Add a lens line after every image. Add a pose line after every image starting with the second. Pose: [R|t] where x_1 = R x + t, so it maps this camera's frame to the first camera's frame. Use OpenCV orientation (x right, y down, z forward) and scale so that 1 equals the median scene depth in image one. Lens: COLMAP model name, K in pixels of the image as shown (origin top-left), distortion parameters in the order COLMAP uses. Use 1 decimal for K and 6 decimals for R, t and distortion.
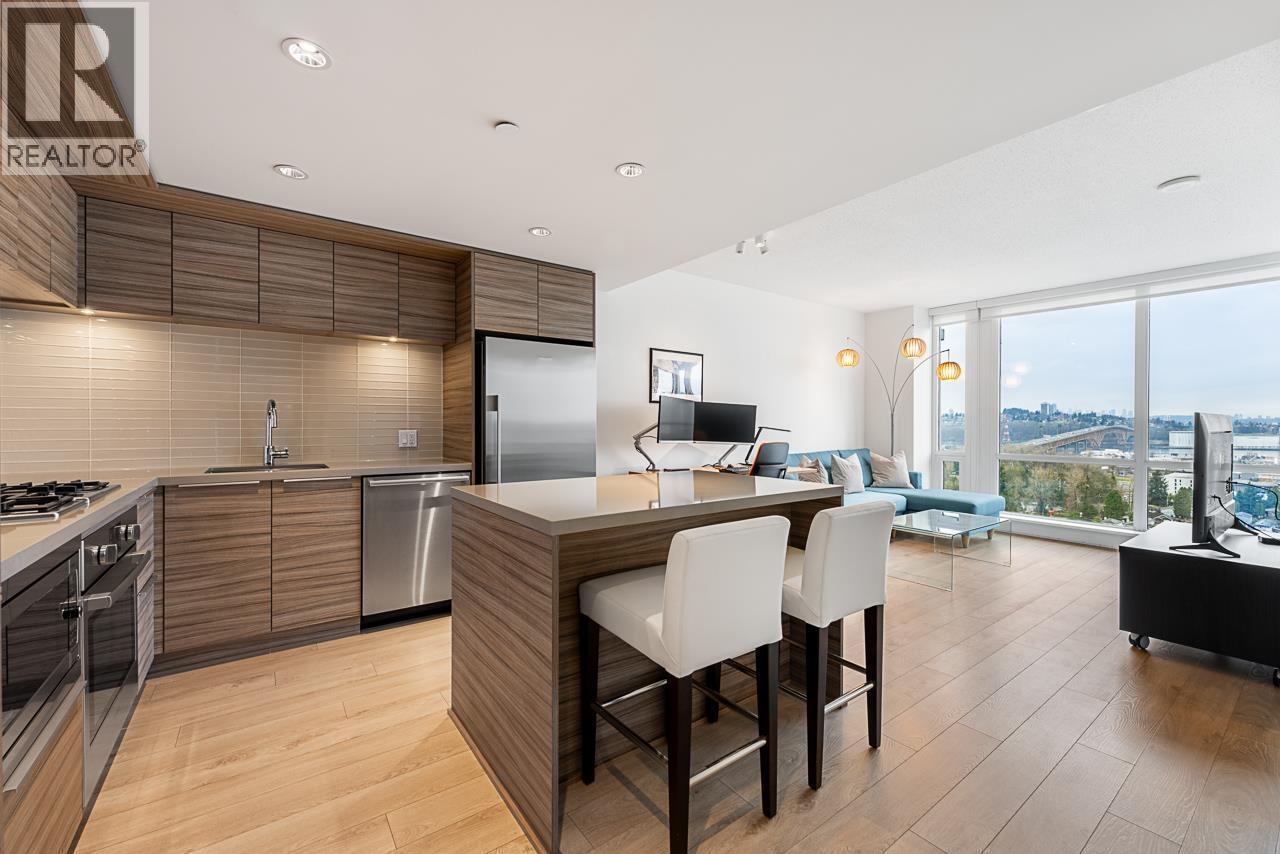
lens RADIAL K [[521.2, 0, 640.0], [0, 521.2, 427.0], [0, 0, 1]] dist [-0.000444, -0.000081]
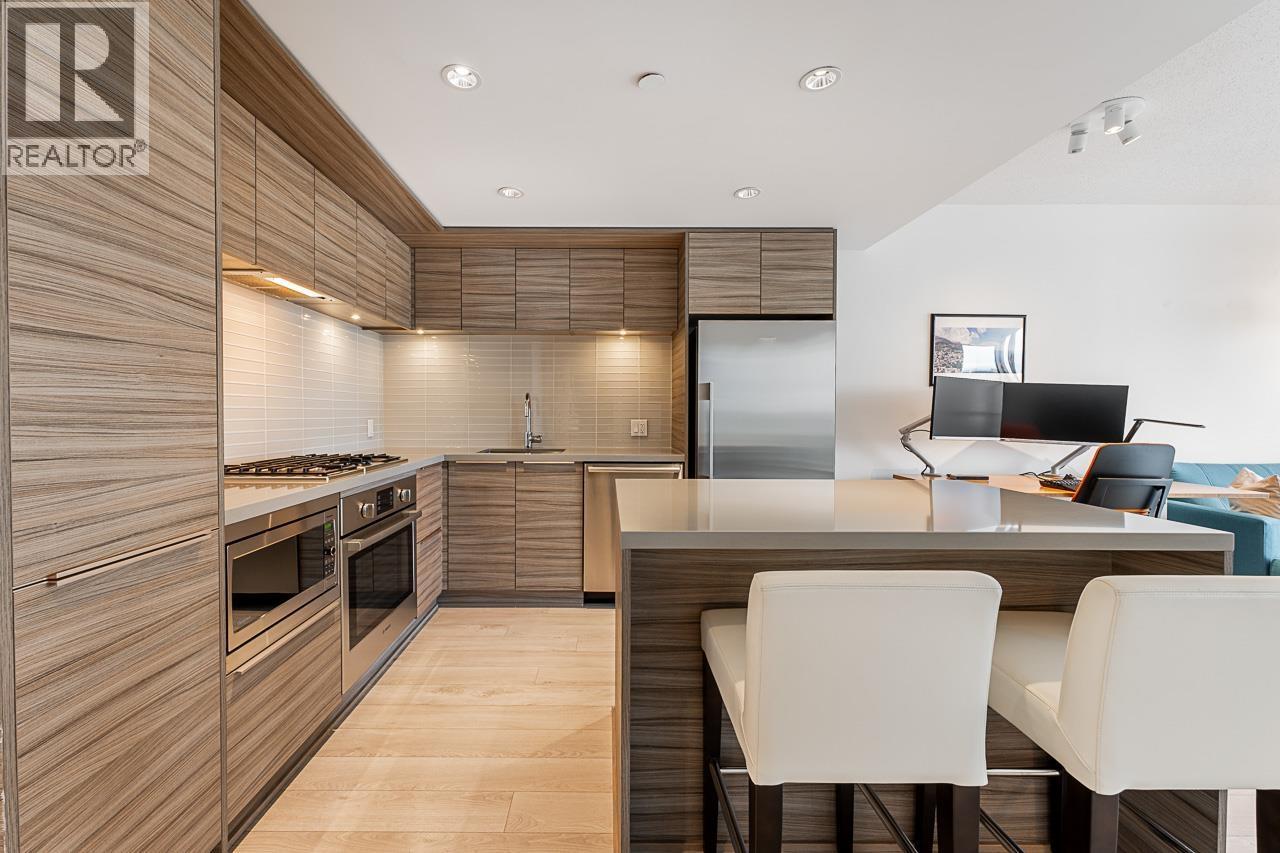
lens RADIAL K [[527.2, 0, 604.6], [0, 527.2, 422.4], [0, 0, 1]] dist [0.001217, -0.000208]
pose [[0.803499, 0.011101, -0.595202, 0.135547], [-0.005074, 0.999918, 0.011799, -0.000542], [0.595284, -0.006461, 0.803489, 0.137489]]
